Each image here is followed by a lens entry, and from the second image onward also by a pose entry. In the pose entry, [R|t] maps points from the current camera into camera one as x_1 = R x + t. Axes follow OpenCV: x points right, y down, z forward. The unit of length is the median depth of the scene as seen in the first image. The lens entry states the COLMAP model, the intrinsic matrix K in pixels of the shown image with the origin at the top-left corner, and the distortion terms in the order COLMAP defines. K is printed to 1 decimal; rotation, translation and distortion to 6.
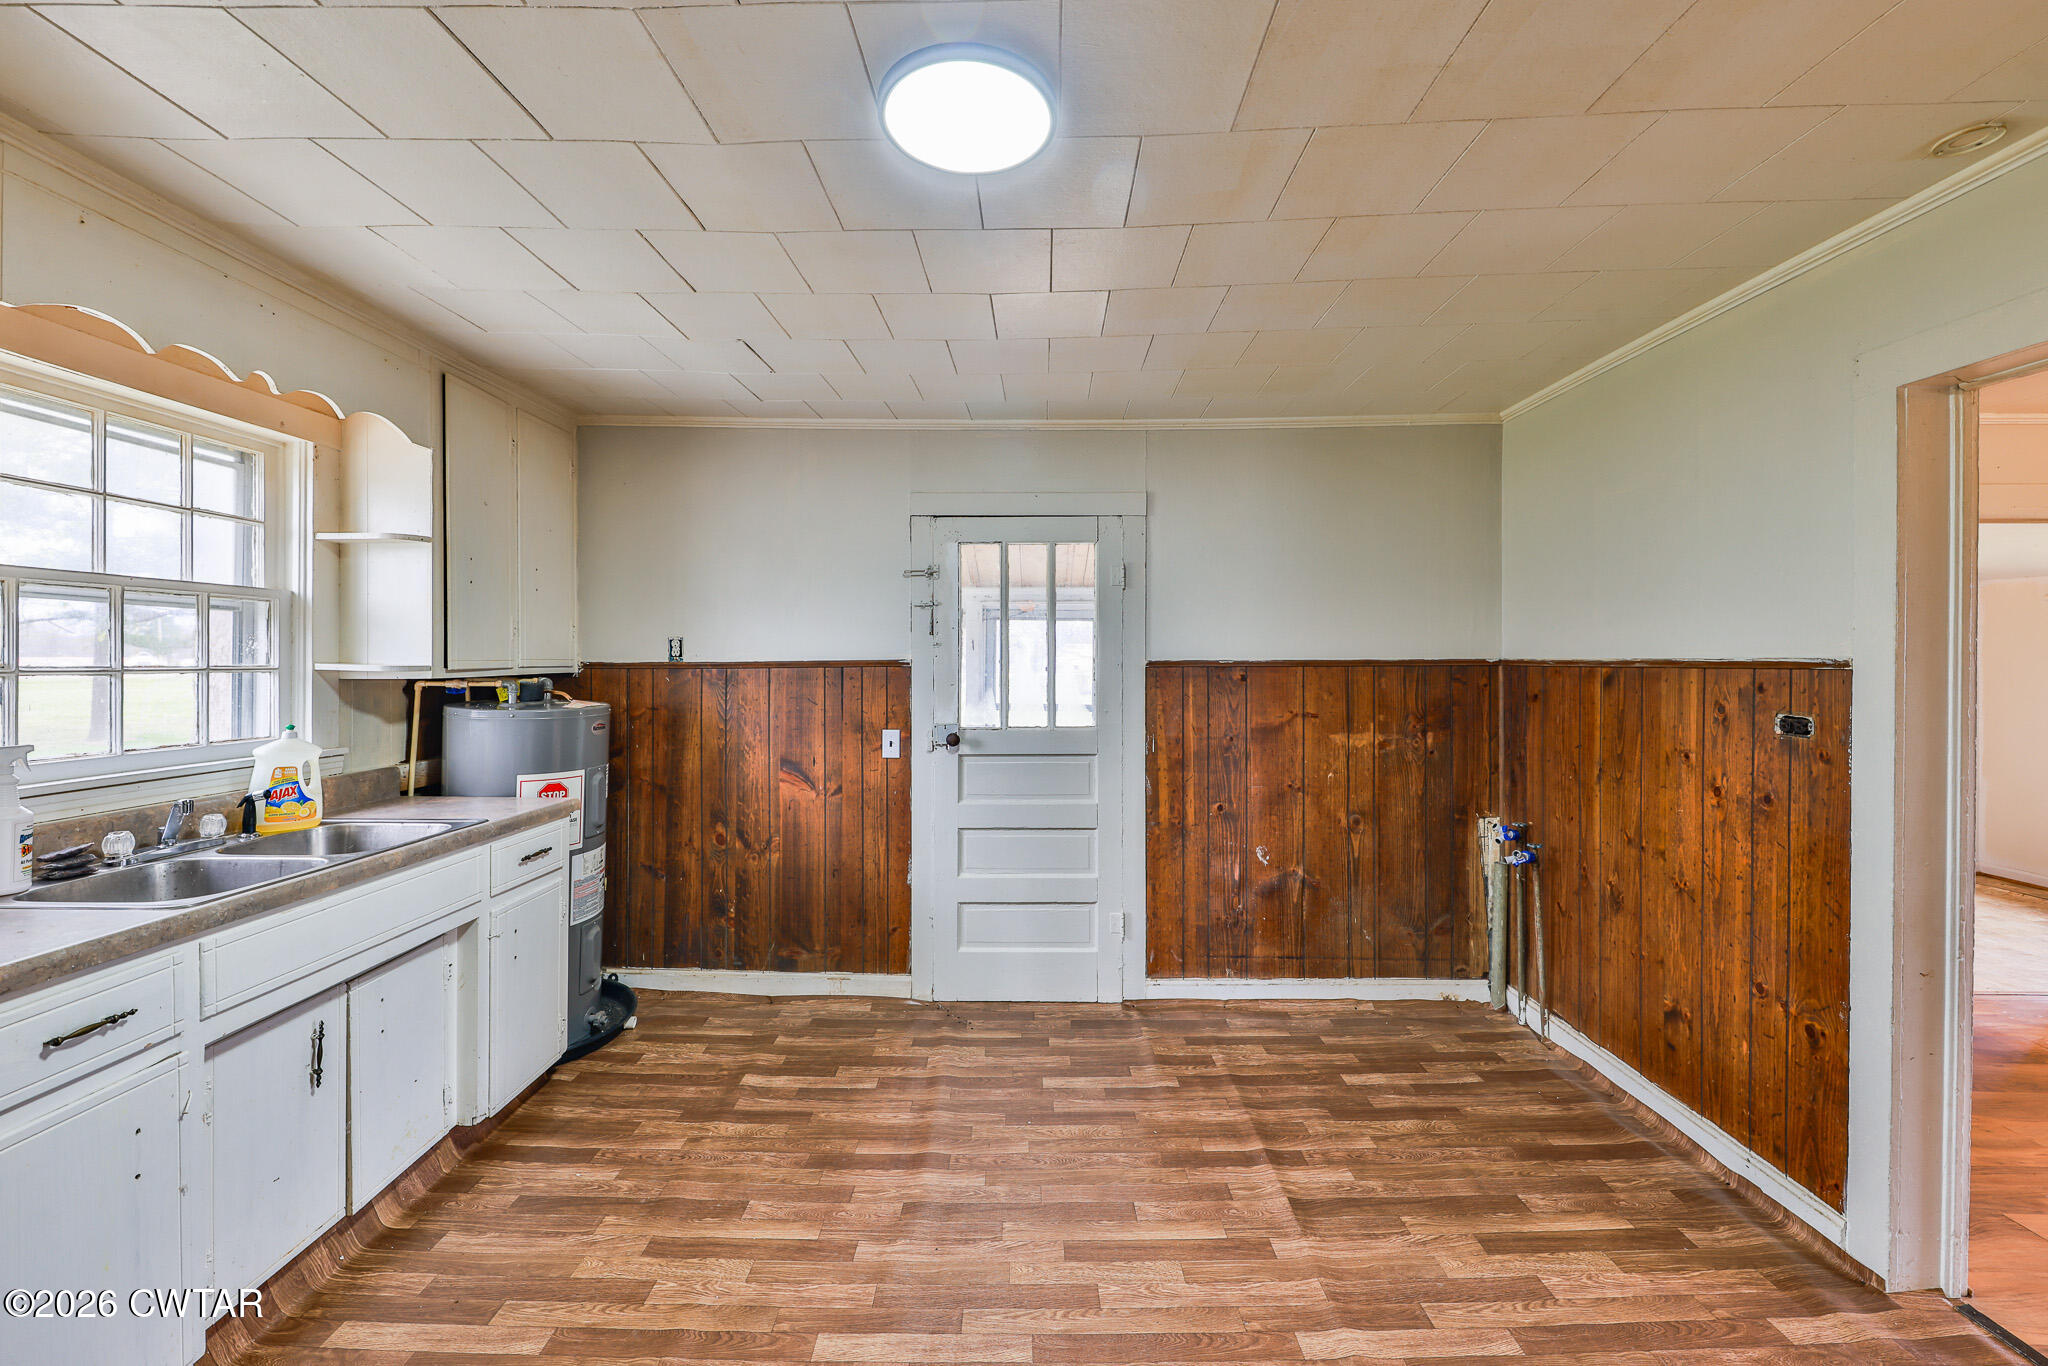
lens RADIAL K [[809.5, 0, 1004.3], [0, 809.5, 662.1], [0, 0, 1]] dist [-0.001978, -0.000623]
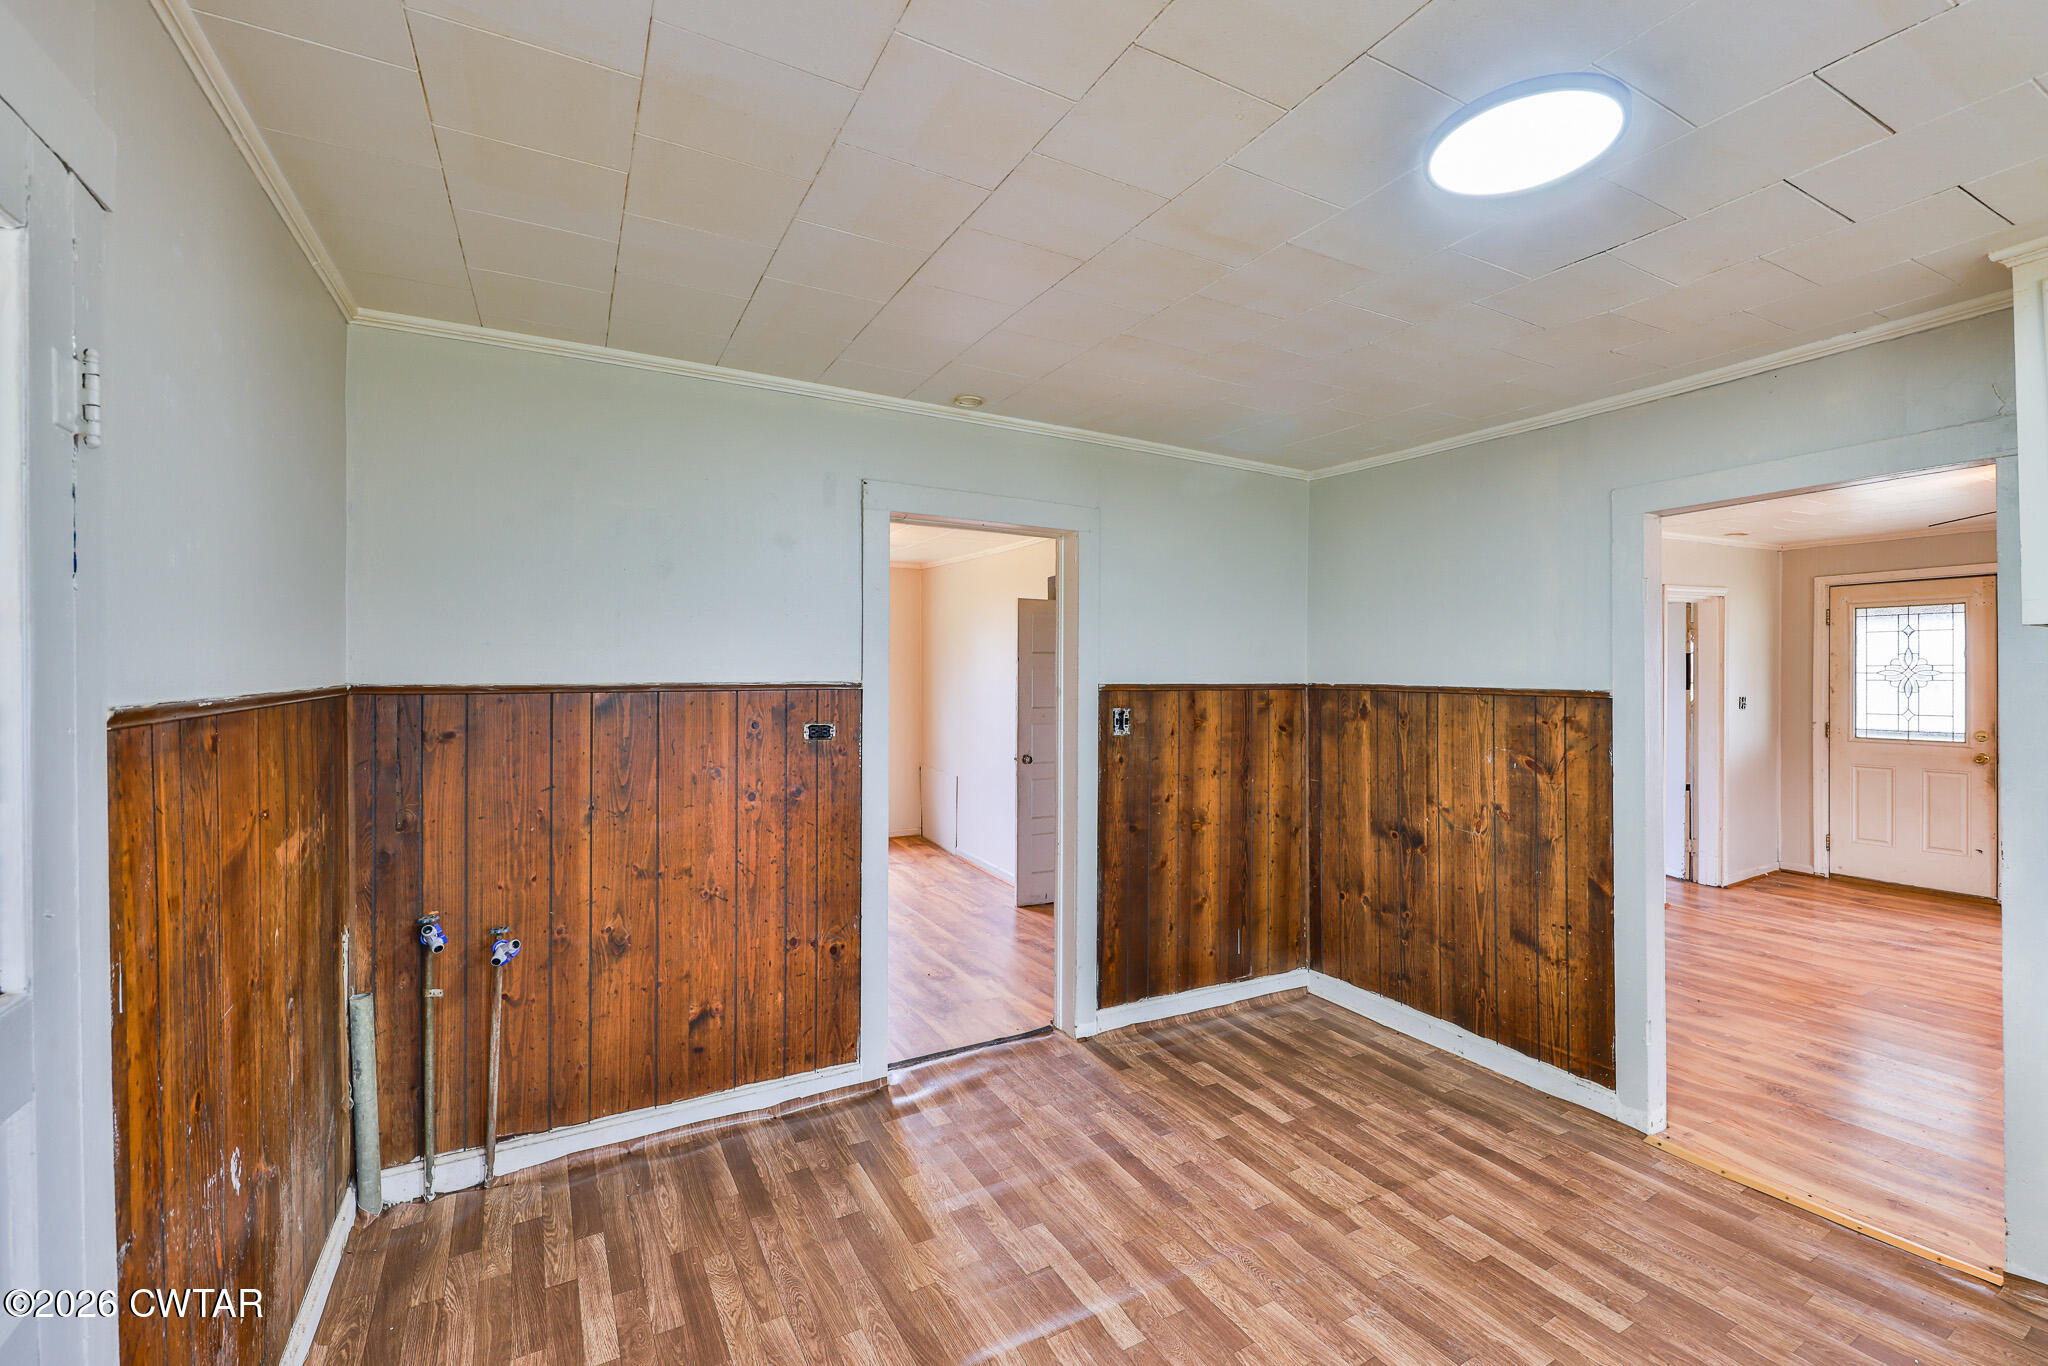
lens RADIAL K [[890.5, 0, 1023.8], [0, 890.5, 666.6], [0, 0, 1]] dist [0.002312, -0.013821]
pose [[-0.537139, 0.002920, 0.843489, -0.412820], [0.003209, 0.999994, -0.001418, -0.024099], [-0.843488, 0.001945, -0.537145, 1.354862]]
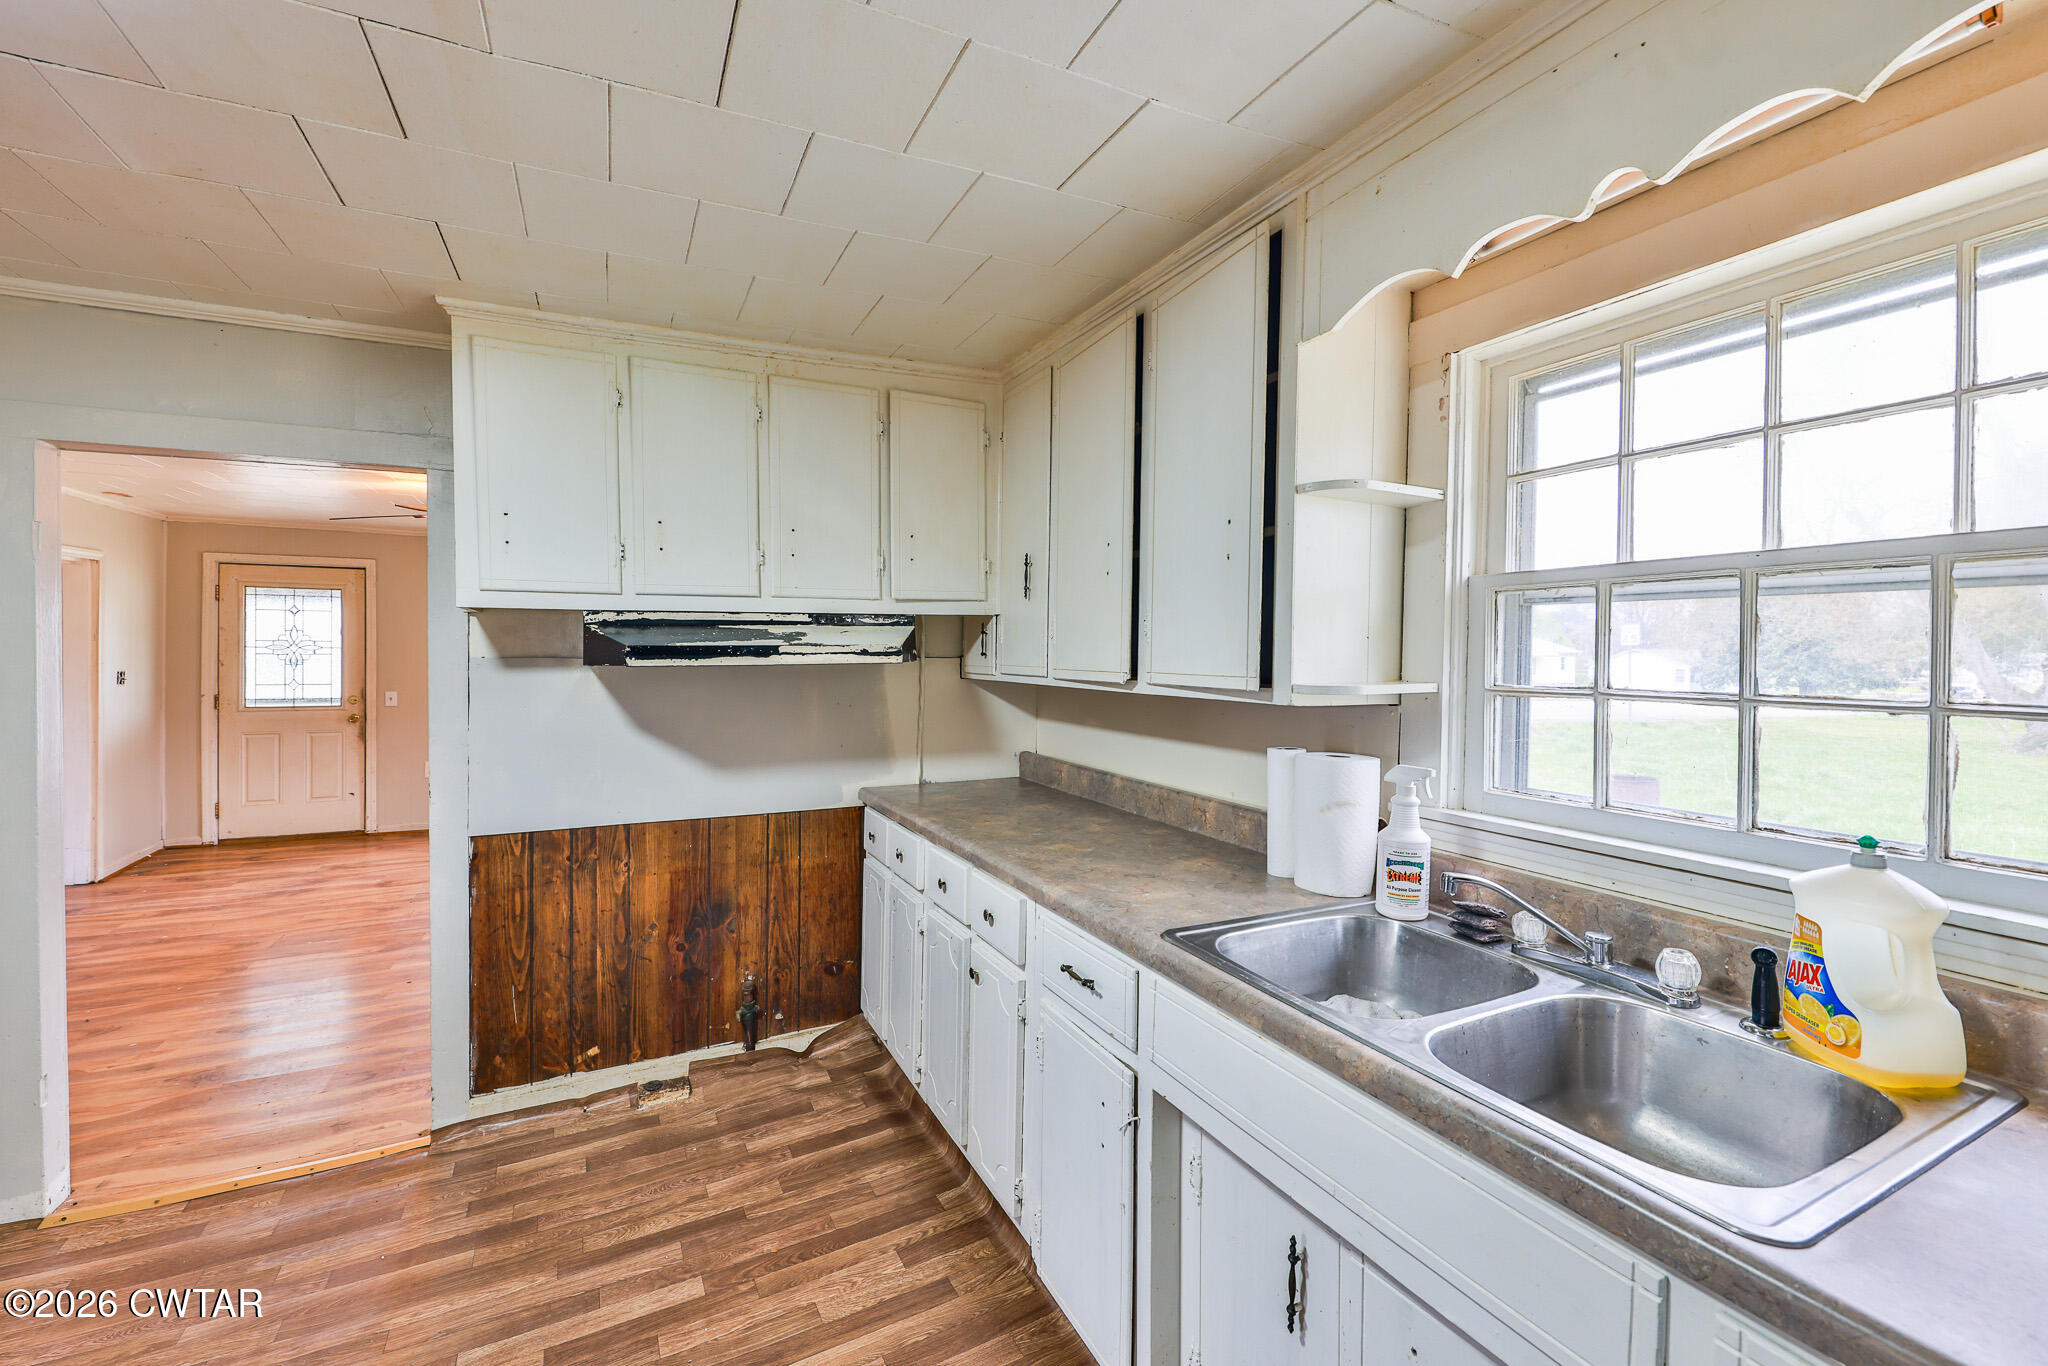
lens RADIAL K [[809.5, 0, 1004.3], [0, 809.5, 662.1], [0, 0, 1]] dist [-0.001978, -0.000623]
pose [[-0.864955, -0.005780, -0.501816, -0.299308], [-0.014178, 0.999816, 0.012921, -0.018456], [0.501649, 0.018291, -0.864878, 1.256252]]
